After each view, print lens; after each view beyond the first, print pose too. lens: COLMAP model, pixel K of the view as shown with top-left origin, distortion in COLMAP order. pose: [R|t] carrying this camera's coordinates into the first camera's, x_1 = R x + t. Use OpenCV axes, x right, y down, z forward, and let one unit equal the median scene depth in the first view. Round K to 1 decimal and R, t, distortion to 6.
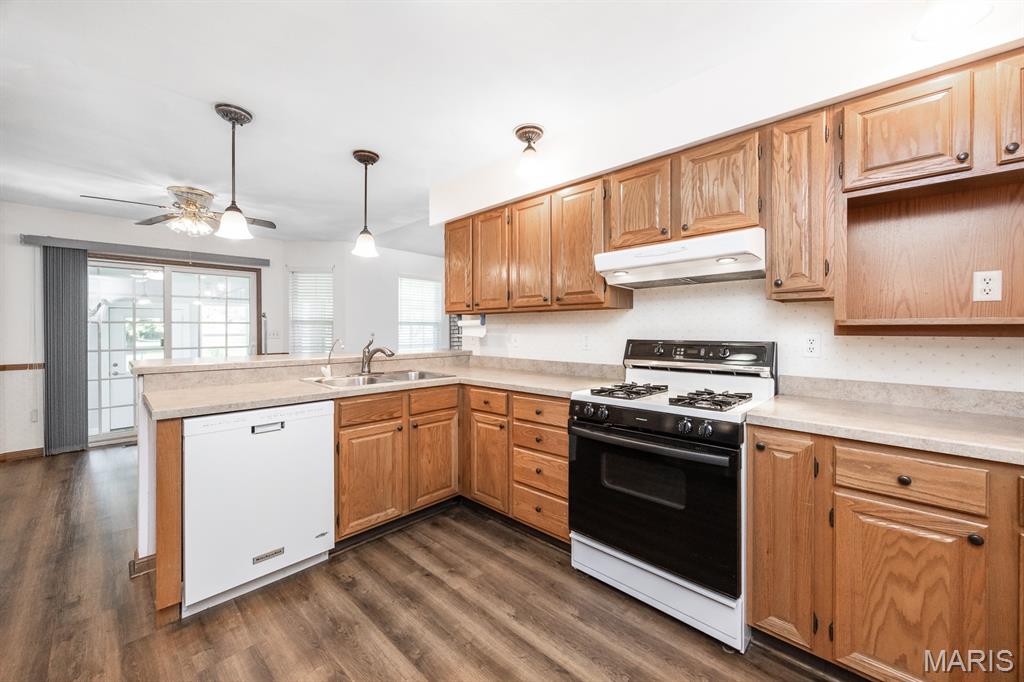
lens RADIAL K [[396.0, 0, 519.7], [0, 396.0, 324.4], [0, 0, 1]] dist [-0.001845, 0.001056]
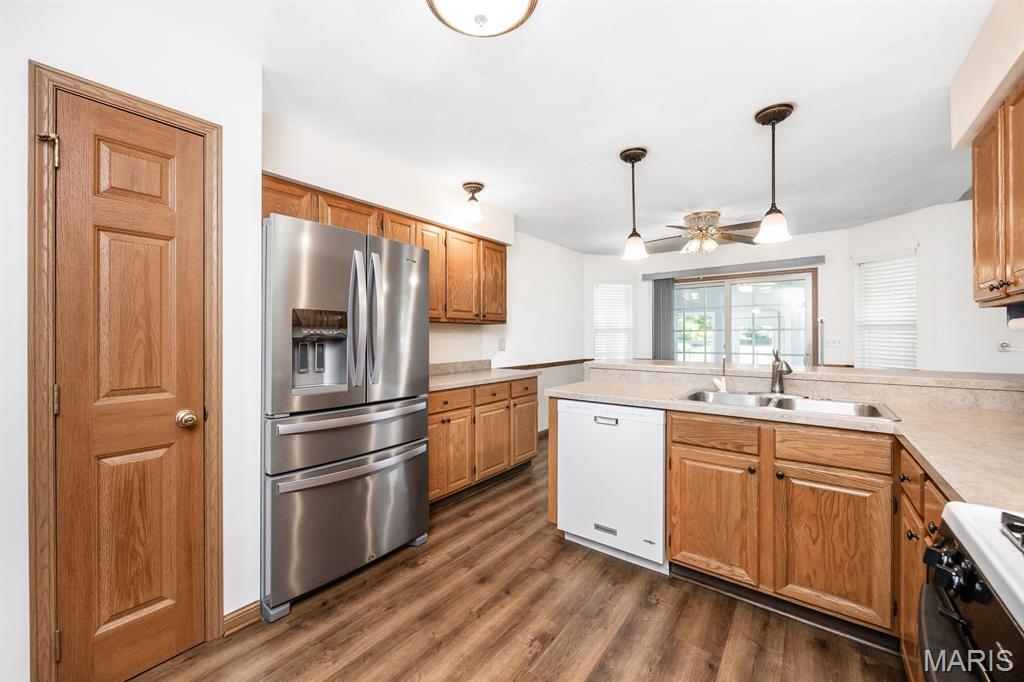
lens RADIAL K [[396.0, 0, 475.9], [0, 396.0, 332.7], [0, 0, 1]] dist [-0.001845, 0.001056]
pose [[0.057299, -0.009945, -0.998308, 0.439780], [0.013899, 0.999861, -0.009163, 0.004397], [0.998260, -0.013350, 0.057429, 0.467259]]
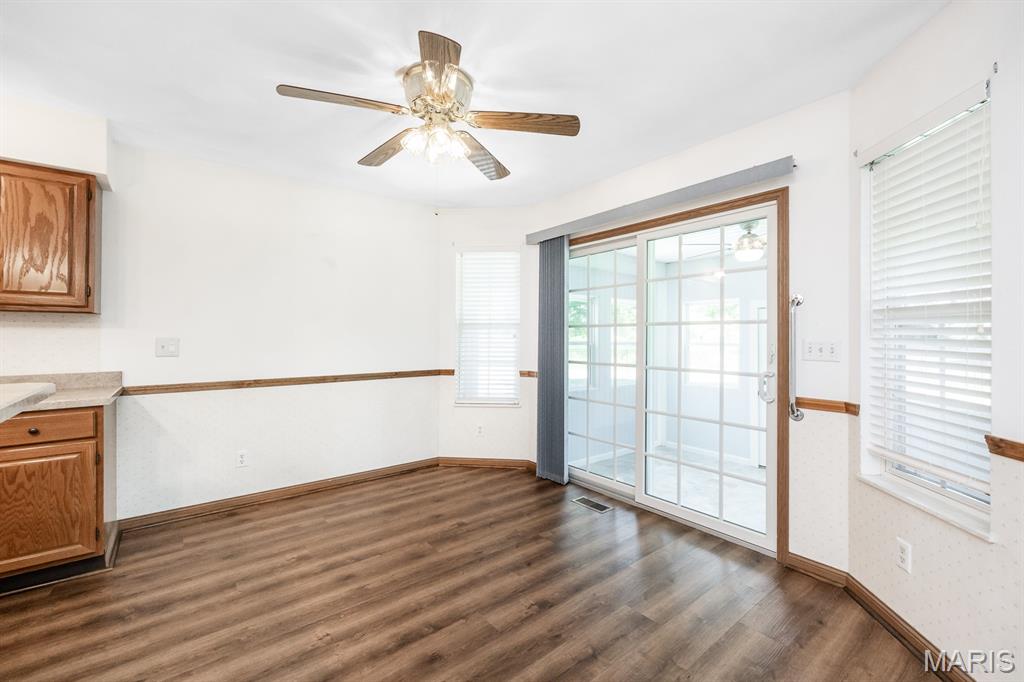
lens RADIAL K [[396.0, 0, 505.3], [0, 396.0, 340.4], [0, 0, 1]] dist [-0.001845, 0.001056]
pose [[-0.168690, 0.013672, -0.985574, -0.496593], [0.009044, 0.999883, 0.012322, 0.023068], [0.985628, -0.006835, -0.168794, 1.924309]]
